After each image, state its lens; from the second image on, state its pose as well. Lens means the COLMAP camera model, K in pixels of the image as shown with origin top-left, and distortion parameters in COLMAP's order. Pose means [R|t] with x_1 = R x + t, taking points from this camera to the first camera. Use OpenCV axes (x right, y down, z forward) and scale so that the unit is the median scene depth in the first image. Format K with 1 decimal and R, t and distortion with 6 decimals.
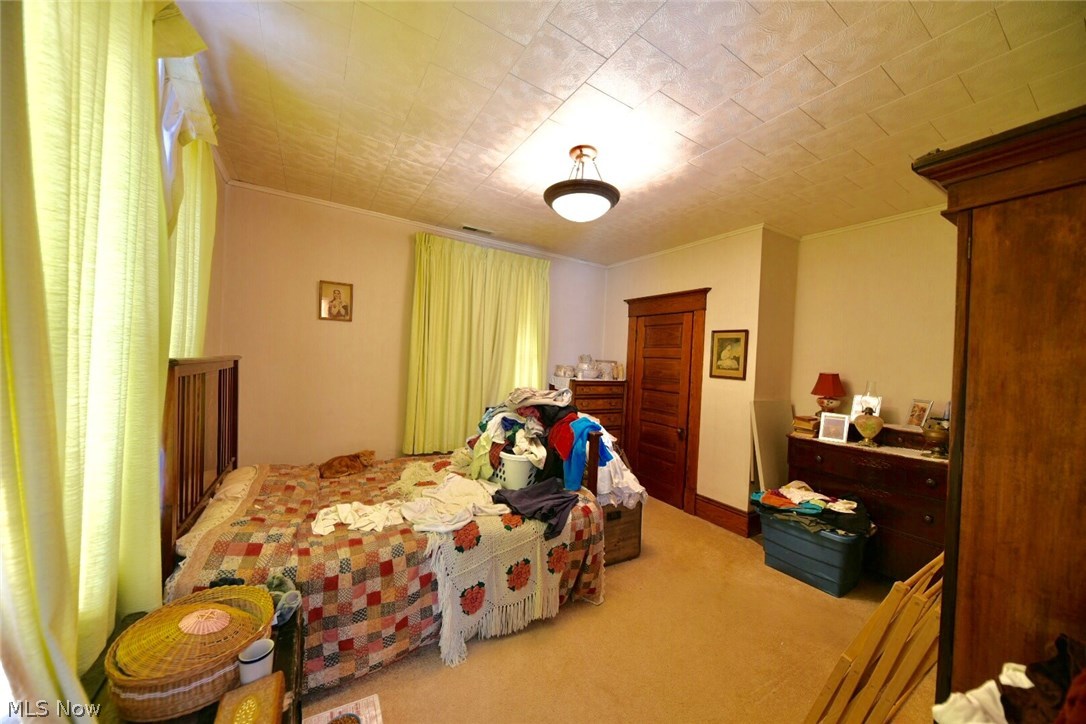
lens RADIAL K [[380.8, 0, 543.0], [0, 380.8, 362.0], [0, 0, 1]] dist [-0.000249, -0.000013]
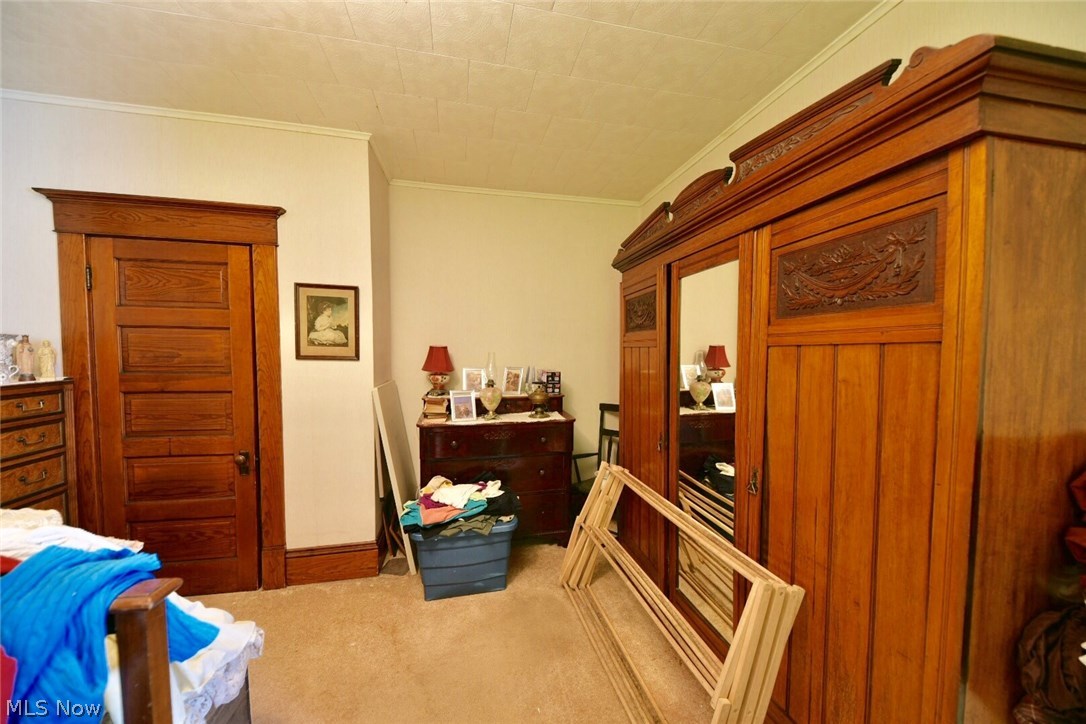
lens RADIAL K [[377.5, 0, 539.8], [0, 377.5, 368.0], [0, 0, 1]] dist [0.018542, -0.009405]
pose [[0.339275, -0.088825, 0.936484, -0.005659], [0.012033, 0.995860, 0.090098, 0.003617], [-0.940610, -0.019299, 0.338939, 0.445011]]
